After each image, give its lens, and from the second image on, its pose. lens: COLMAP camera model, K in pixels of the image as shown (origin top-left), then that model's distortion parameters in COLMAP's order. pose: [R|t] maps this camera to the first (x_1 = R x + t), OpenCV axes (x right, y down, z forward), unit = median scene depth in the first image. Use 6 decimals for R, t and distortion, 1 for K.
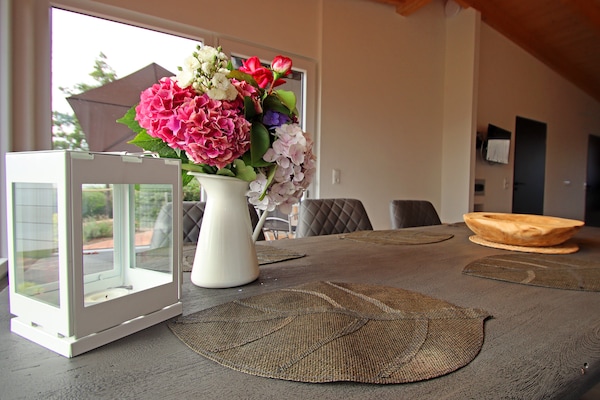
lens RADIAL K [[294.4, 0, 300.0], [0, 294.4, 200.0], [0, 0, 1]] dist [-0.018444, -0.000212]
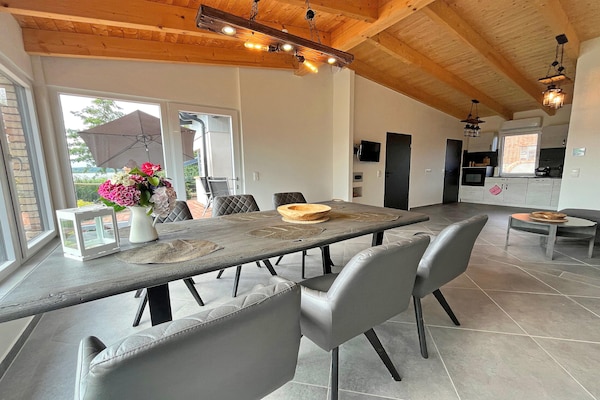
lens RADIAL K [[210.7, 0, 300.0], [0, 210.7, 200.0], [0, 0, 1]] dist [-0.001152, -0.000029]
pose [[0.994344, -0.012361, 0.105487, 0.394415], [0.000114, 0.993328, 0.115323, -0.131862], [-0.106208, -0.114659, 0.987711, -0.435073]]
